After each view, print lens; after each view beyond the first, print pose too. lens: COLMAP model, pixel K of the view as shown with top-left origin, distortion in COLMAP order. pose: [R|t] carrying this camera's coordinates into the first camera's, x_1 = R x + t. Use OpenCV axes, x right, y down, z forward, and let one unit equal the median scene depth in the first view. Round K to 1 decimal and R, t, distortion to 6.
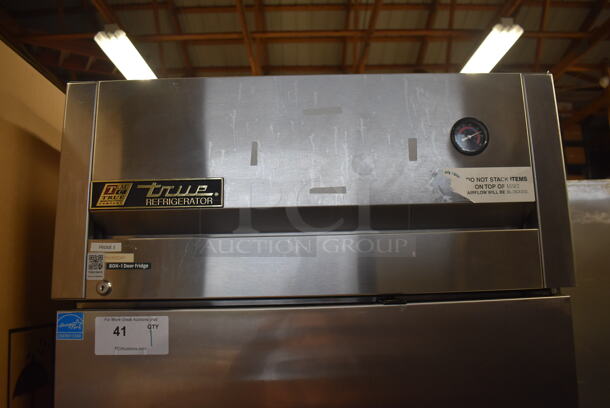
lens RADIAL K [[465.9, 0, 310.4], [0, 465.9, 205.1], [0, 0, 1]] dist [-0.099280, 0.013553]
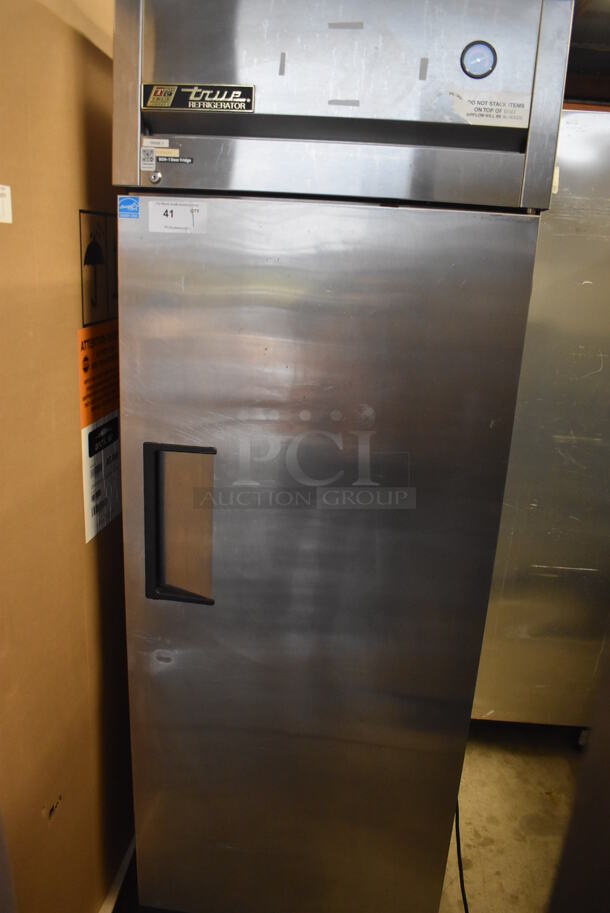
lens RADIAL K [[697.3, 0, 306.6], [0, 697.3, 457.0], [0, 0, 1]] dist [-0.099280, 0.013553]
pose [[0.990747, 0.108450, -0.081605, 0.179005], [-0.061282, 0.893932, 0.443993, 0.011776], [0.121100, -0.434884, 0.892307, -0.894483]]
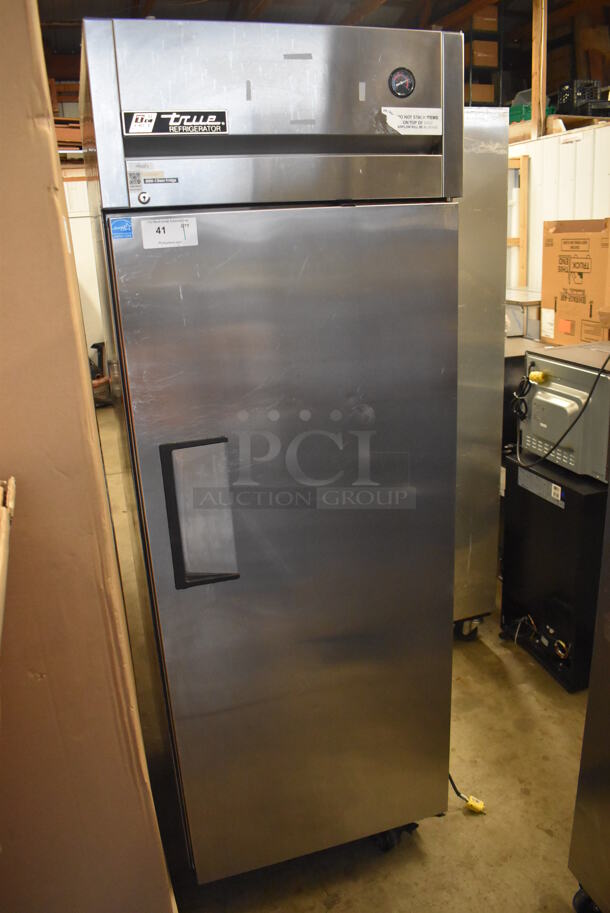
lens RADIAL K [[697.3, 0, 303.3], [0, 697.3, 457.2], [0, 0, 1]] dist [-0.099280, 0.013553]
pose [[0.953817, -0.110930, 0.279155, -0.626717], [-0.026264, 0.894958, 0.445376, -0.041292], [-0.299238, -0.432139, 0.850713, -1.118477]]
